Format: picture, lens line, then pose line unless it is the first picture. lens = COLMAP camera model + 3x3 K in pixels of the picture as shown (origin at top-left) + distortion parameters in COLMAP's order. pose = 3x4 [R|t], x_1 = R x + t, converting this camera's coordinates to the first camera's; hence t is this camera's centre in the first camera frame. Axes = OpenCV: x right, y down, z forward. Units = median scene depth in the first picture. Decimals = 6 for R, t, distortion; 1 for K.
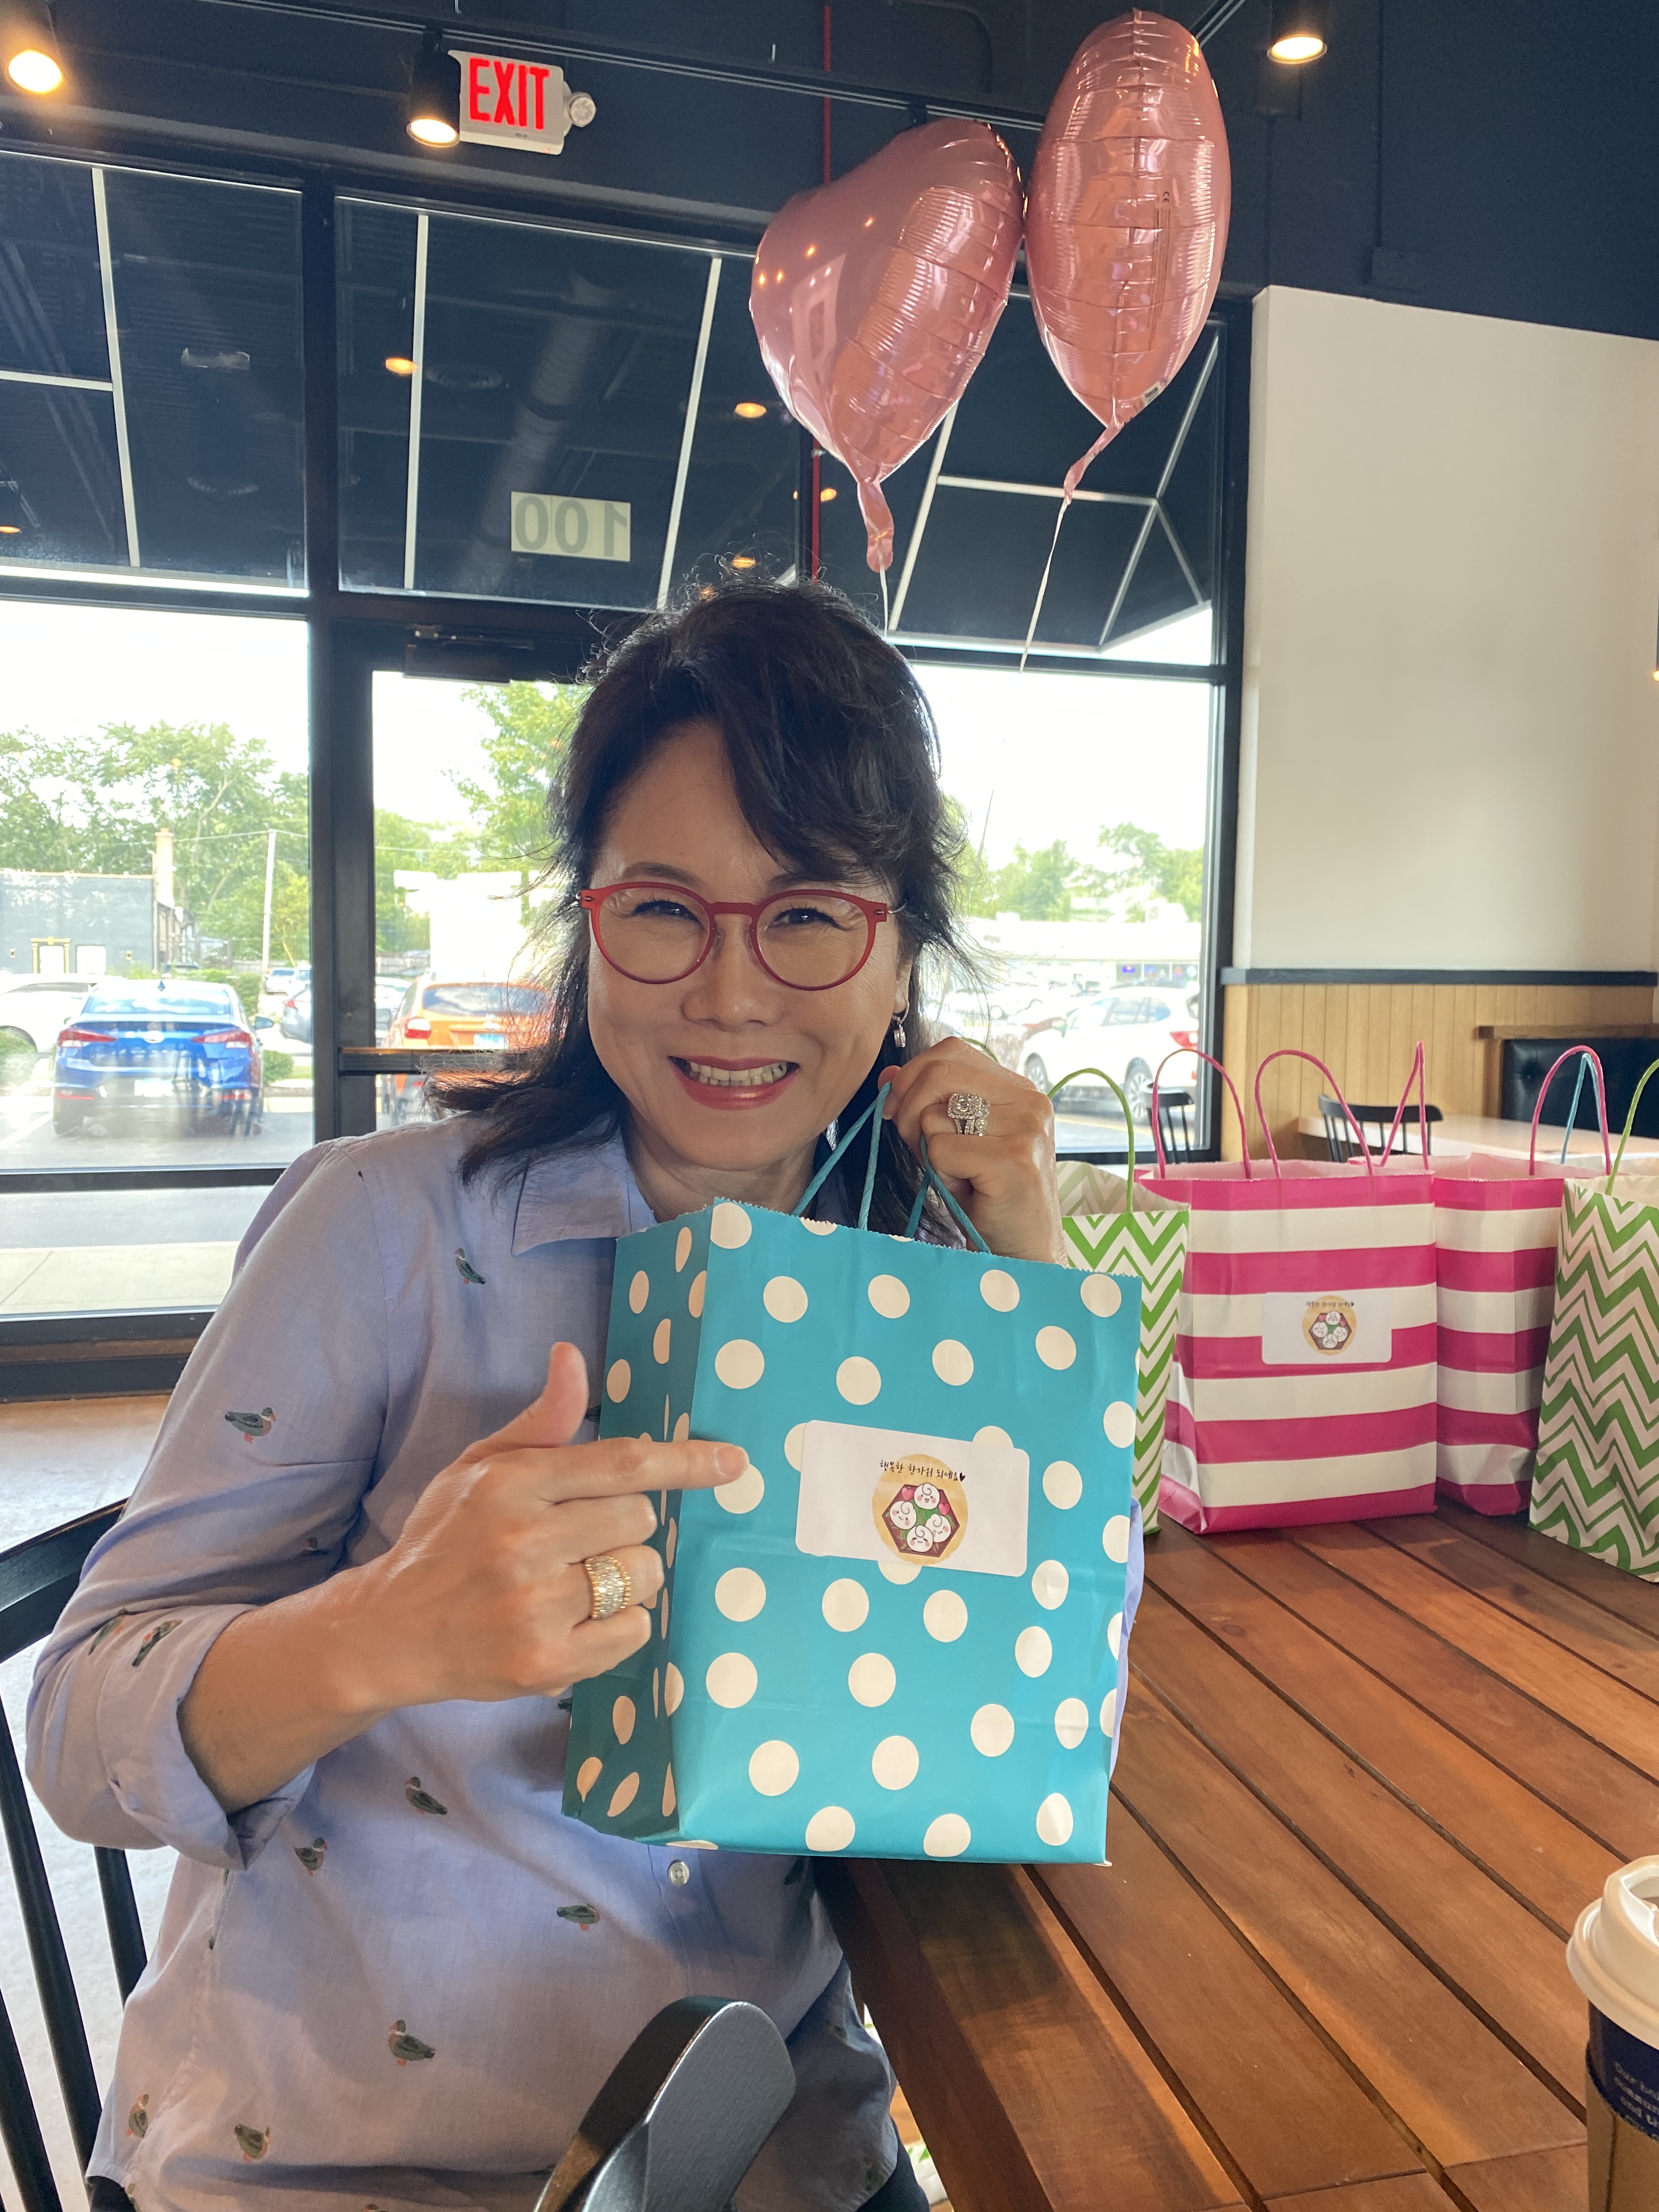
lens RADIAL K [[1666.8, 0, 829.5], [0, 1666.8, 1106.0], [0, 0, 1]] dist [0.002935, -0.000016]
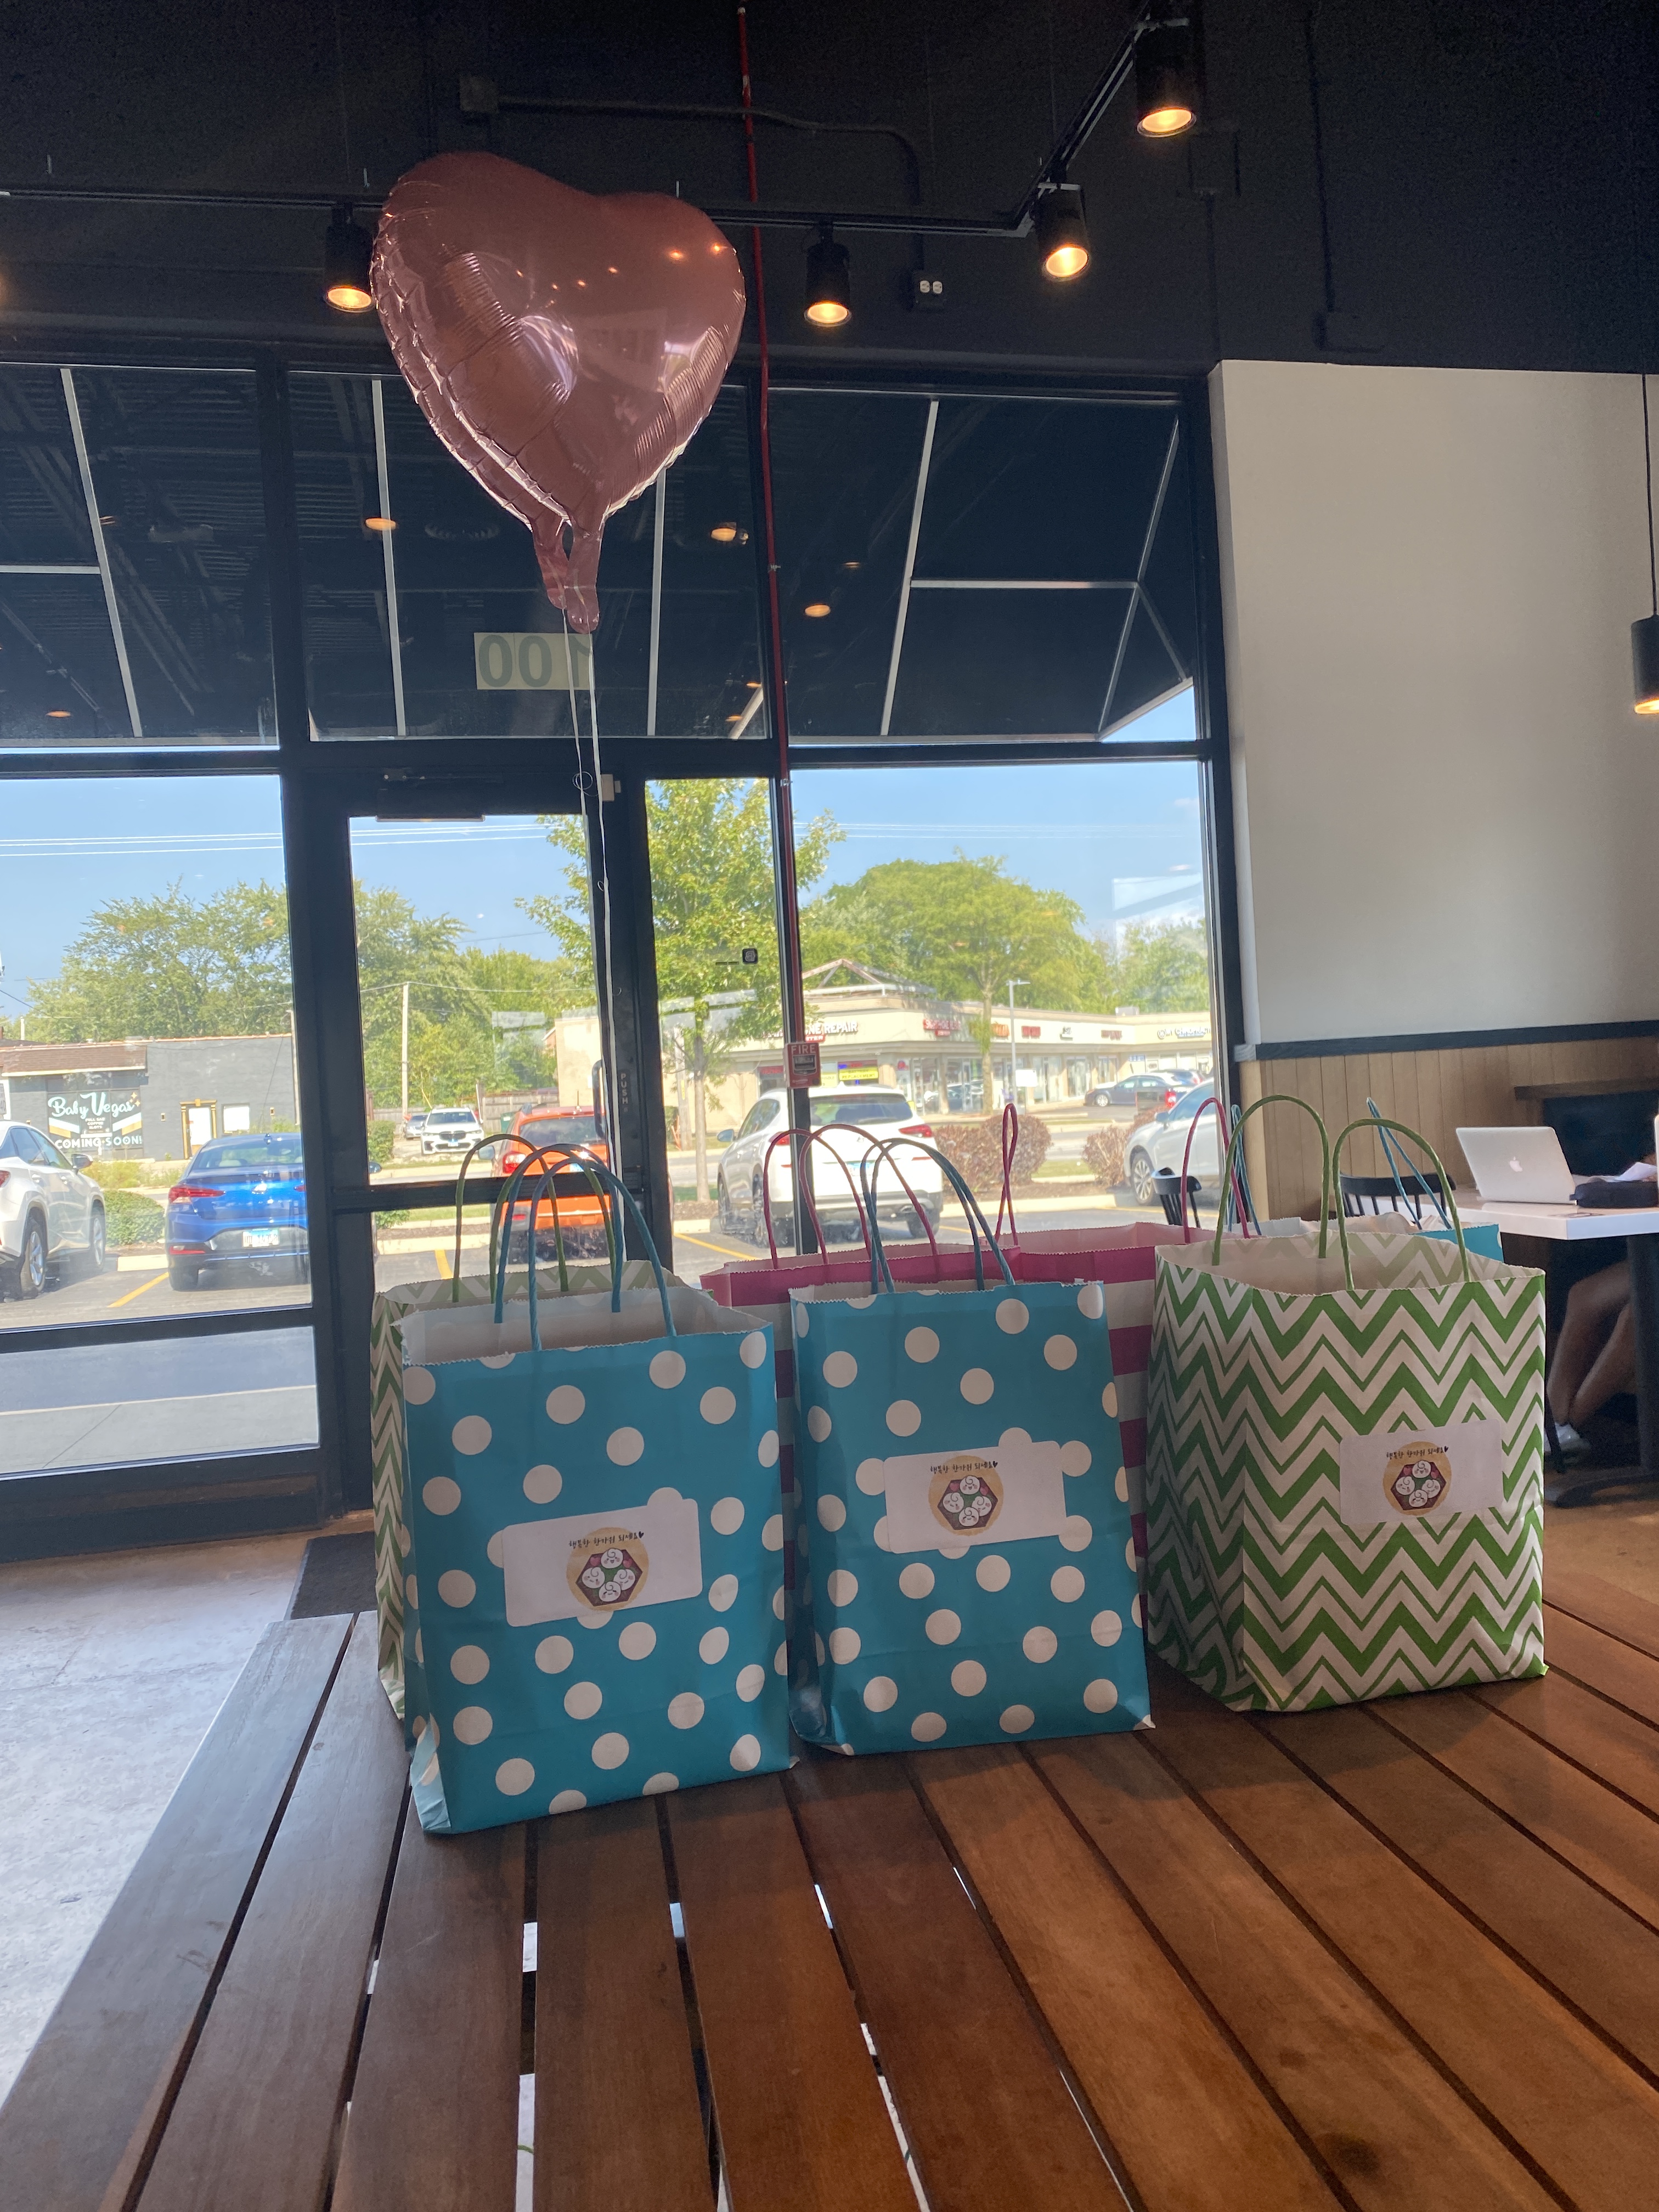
lens RADIAL K [[1655.4, 0, 831.5], [0, 1655.4, 1110.9], [0, 0, 1]] dist [0.007433, 0.000170]
pose [[0.994336, -0.069089, -0.080768, 0.079173], [0.063761, 0.995728, -0.066785, 0.004537], [0.085037, 0.061257, 0.994493, 0.024061]]
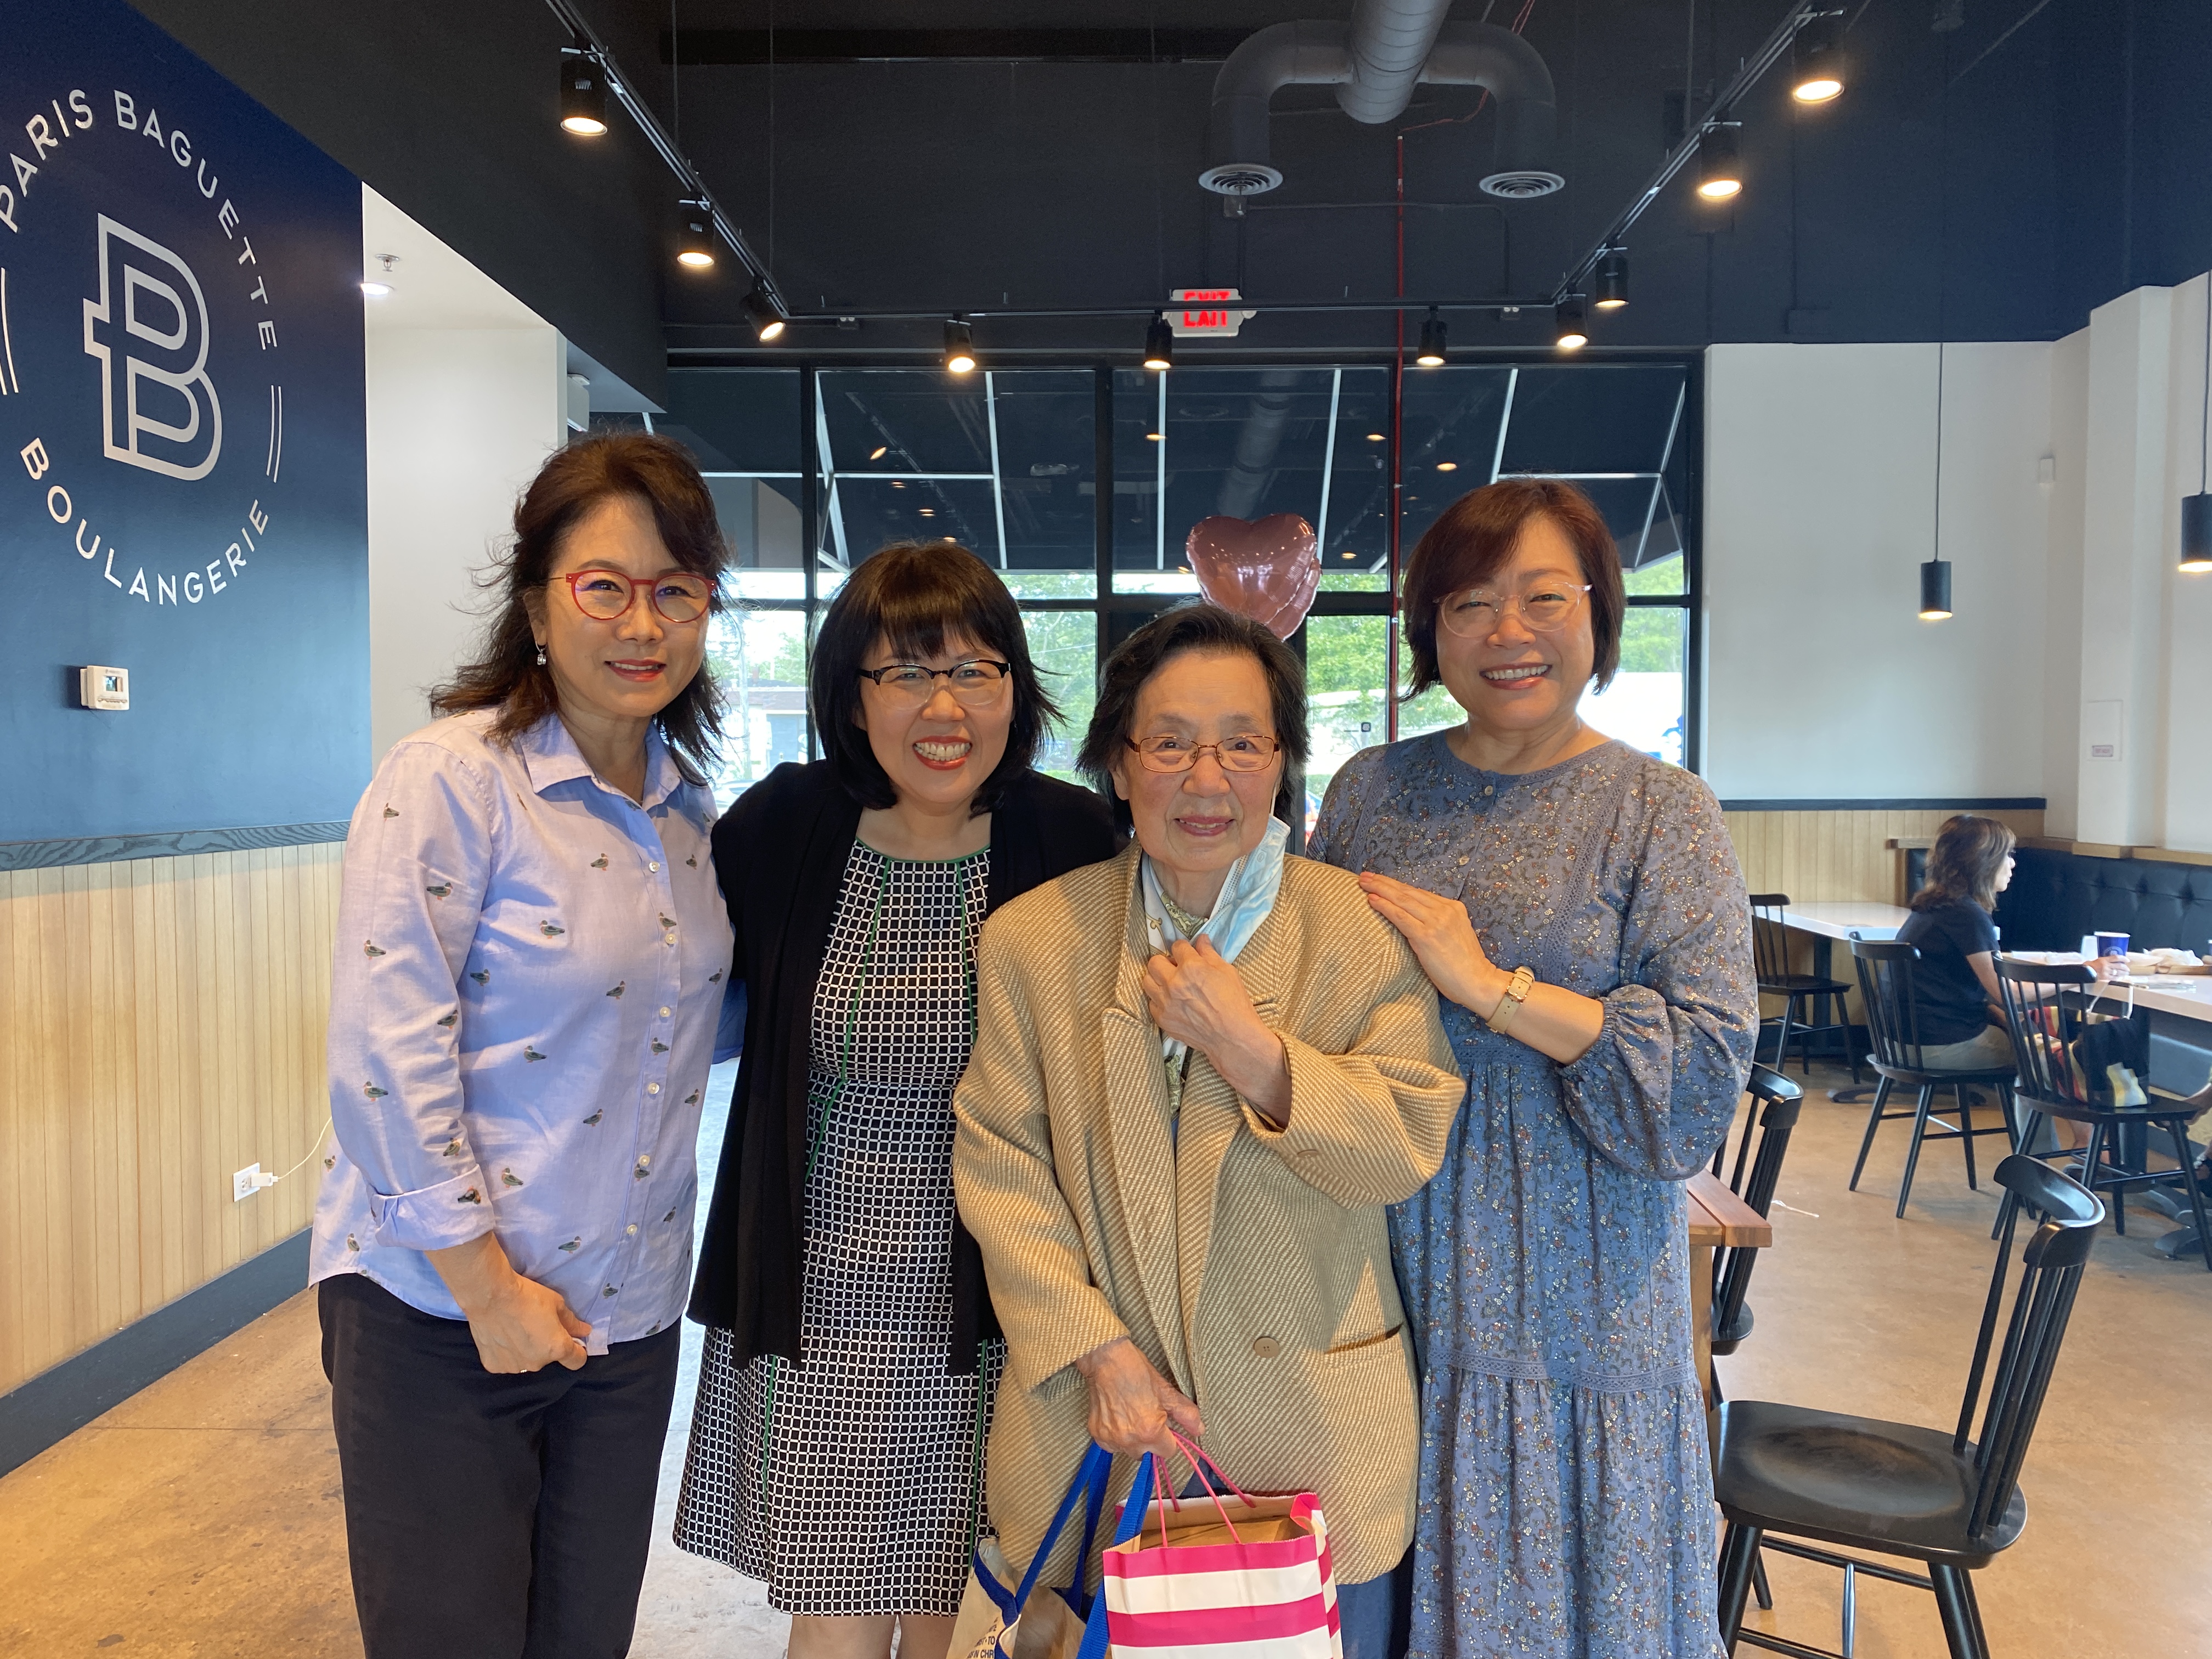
lens RADIAL K [[1632.9, 0, 1096.2], [0, 1632.9, 839.9], [0, 0, 1]] dist [0.005667, -0.000537]
pose [[0.945807, 0.003853, -0.324707, 0.214597], [-0.014846, 0.999397, -0.031386, 0.004169], [0.324390, 0.034505, 0.945294, -0.536364]]
